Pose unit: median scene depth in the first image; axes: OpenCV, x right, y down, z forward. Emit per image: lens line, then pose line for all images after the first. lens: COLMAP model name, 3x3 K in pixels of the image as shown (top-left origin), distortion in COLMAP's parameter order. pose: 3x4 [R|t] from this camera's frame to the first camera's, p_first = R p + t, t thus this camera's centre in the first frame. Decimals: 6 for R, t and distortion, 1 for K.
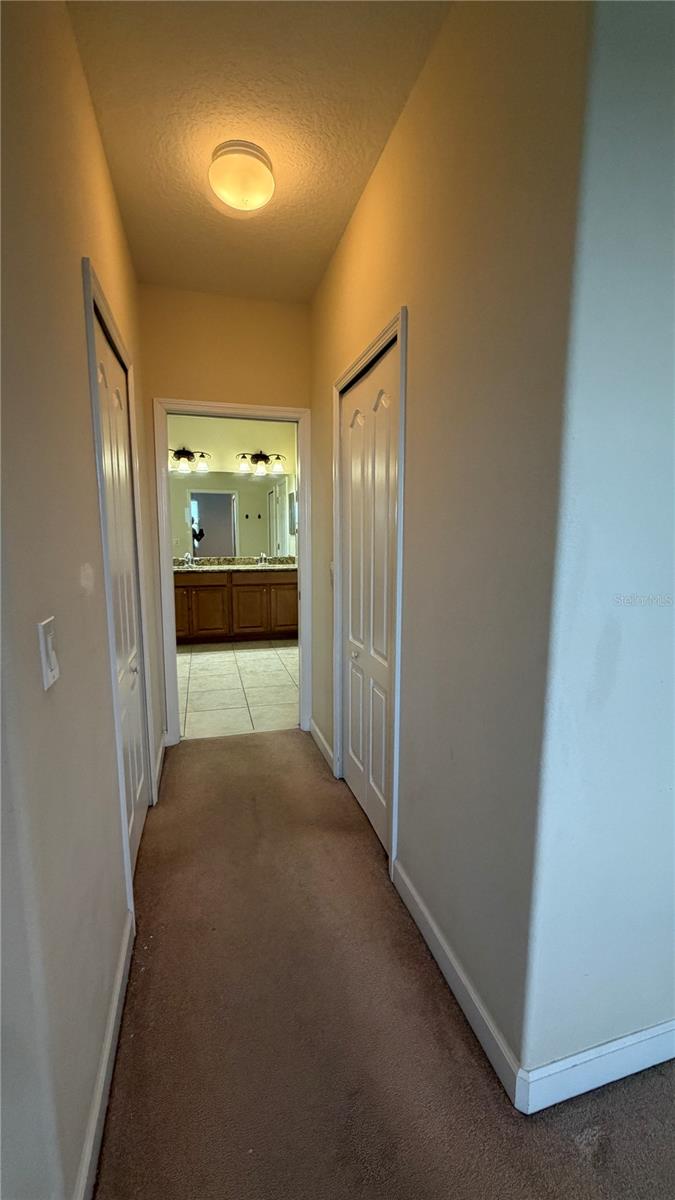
lens RADIAL K [[477.5, 0, 337.2], [0, 477.5, 596.6], [0, 0, 1]] dist [-0.000363, 0.000405]
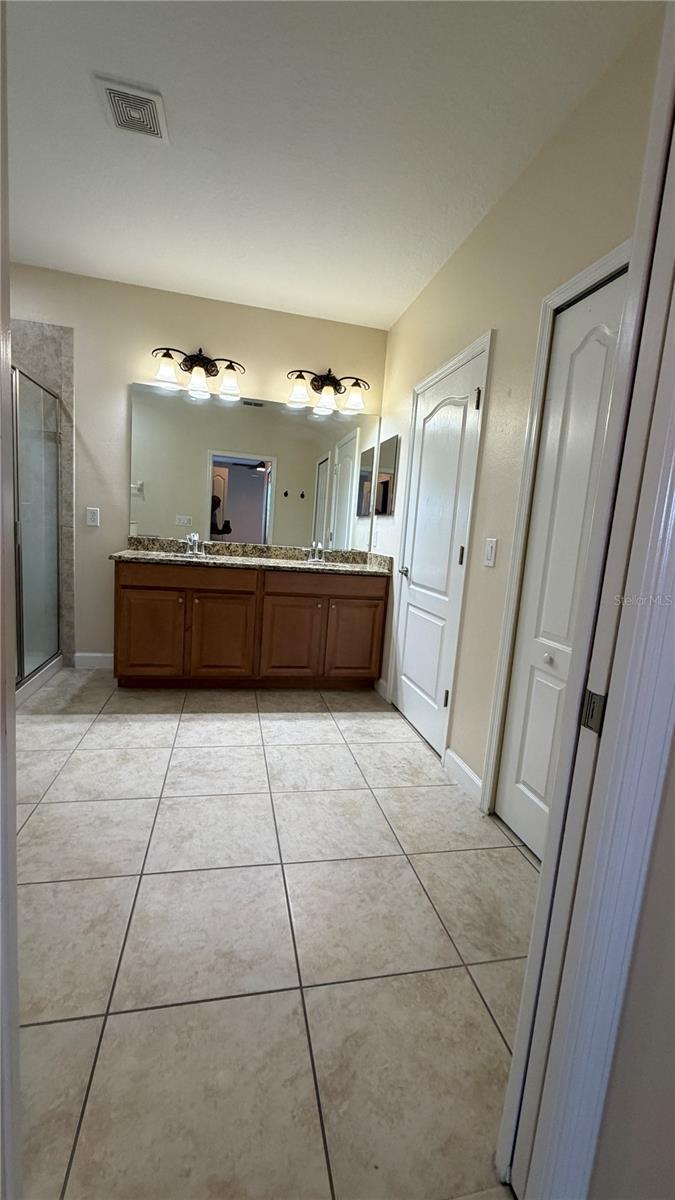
lens RADIAL K [[477.5, 0, 336.9], [0, 477.5, 598.2], [0, 0, 1]] dist [-0.000363, 0.000405]
pose [[0.996010, 0.079198, -0.041137, -0.106131], [-0.079126, 0.996859, 0.003367, -0.025772], [0.041275, -0.000099, 0.999148, 0.419457]]
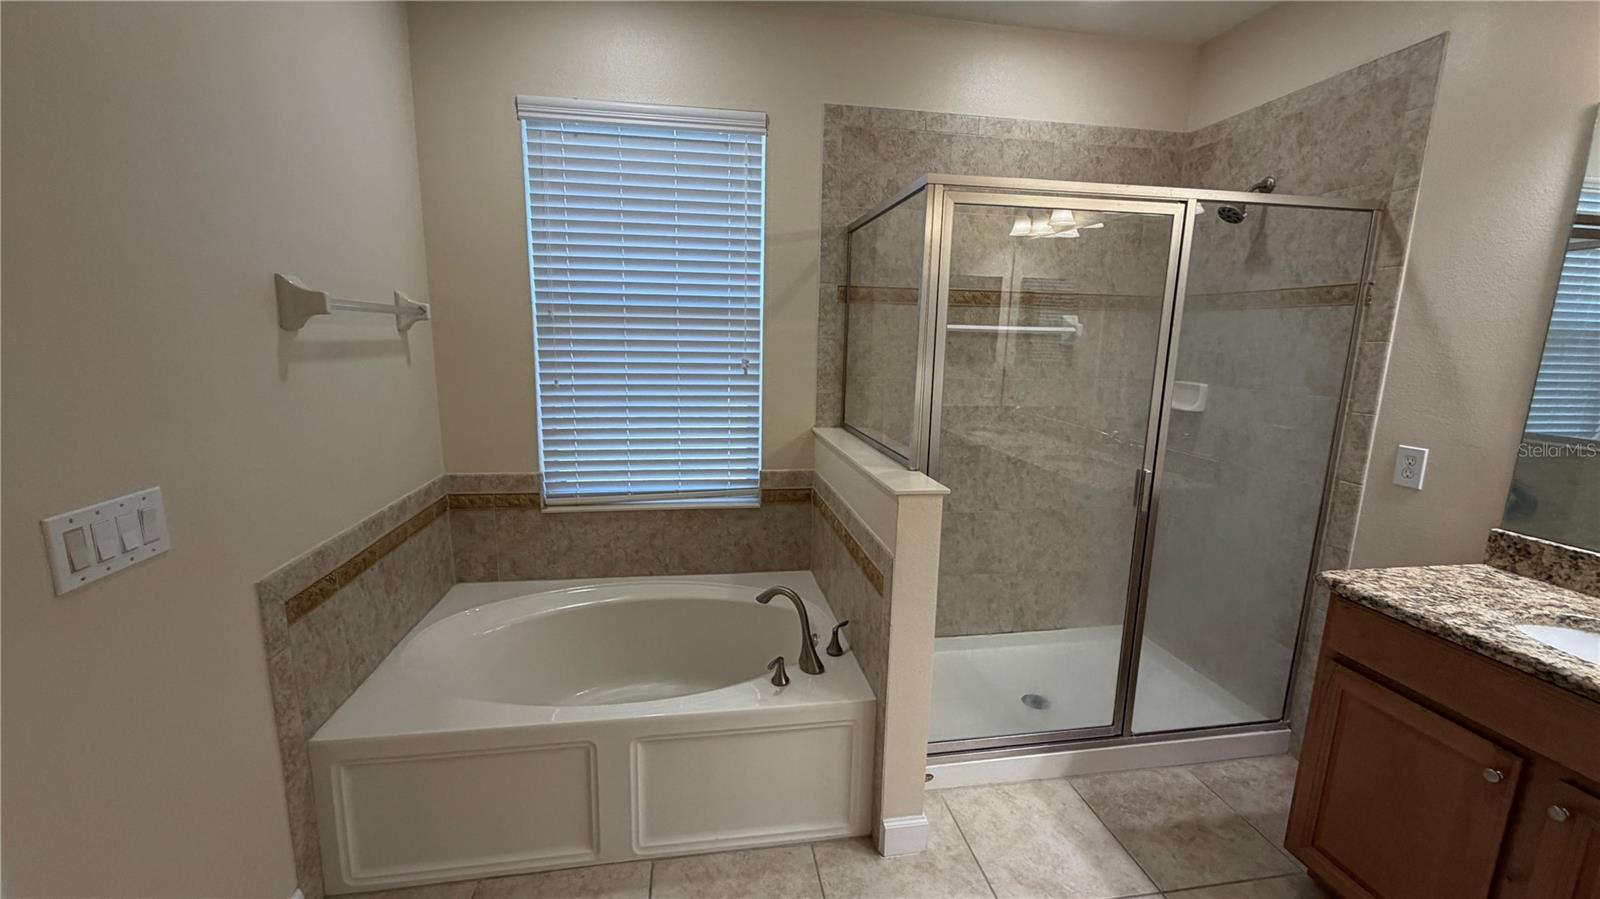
lens RADIAL K [[636.7, 0, 793.7], [0, 636.7, 450.7], [0, 0, 1]] dist [-0.000363, 0.000405]
pose [[-0.109135, 0.177310, -0.978085, -0.079471], [-0.156876, 0.968559, 0.193087, -0.120318], [0.981570, 0.174511, -0.077888, 0.699346]]
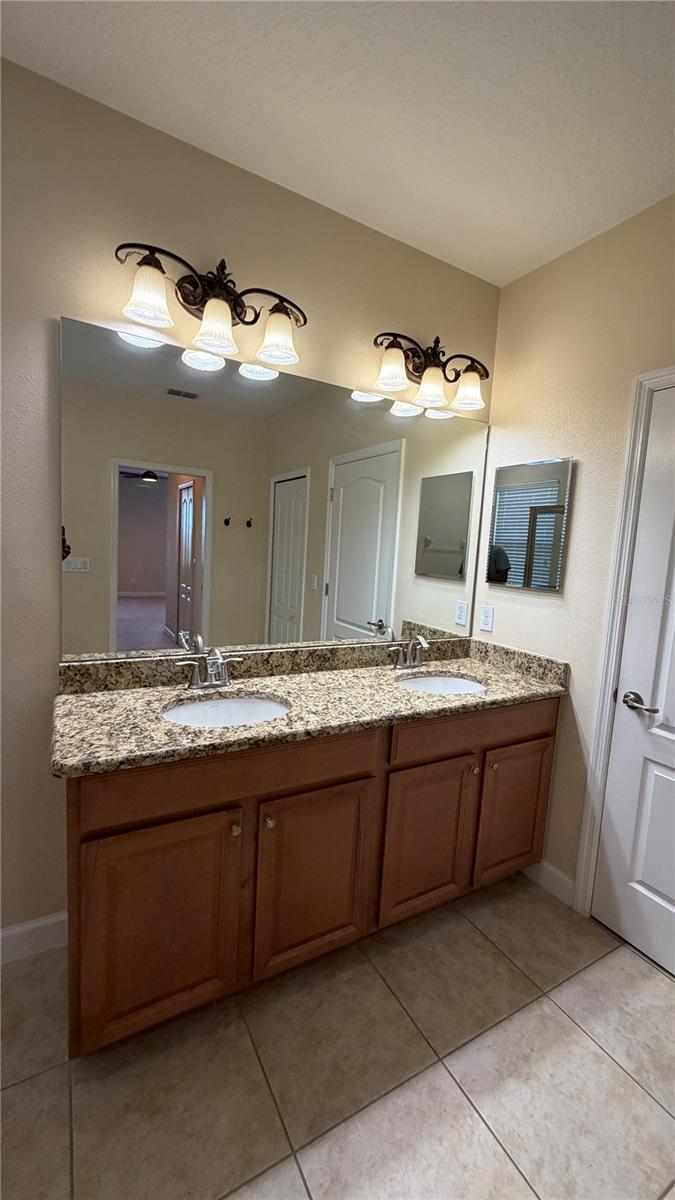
lens RADIAL K [[477.5, 0, 335.9], [0, 477.5, 598.5], [0, 0, 1]] dist [-0.000363, 0.000405]
pose [[0.968554, 0.025532, 0.247491, -0.311364], [-0.020914, 0.999555, -0.021269, -0.113469], [-0.247924, 0.015424, 0.968657, 0.706061]]
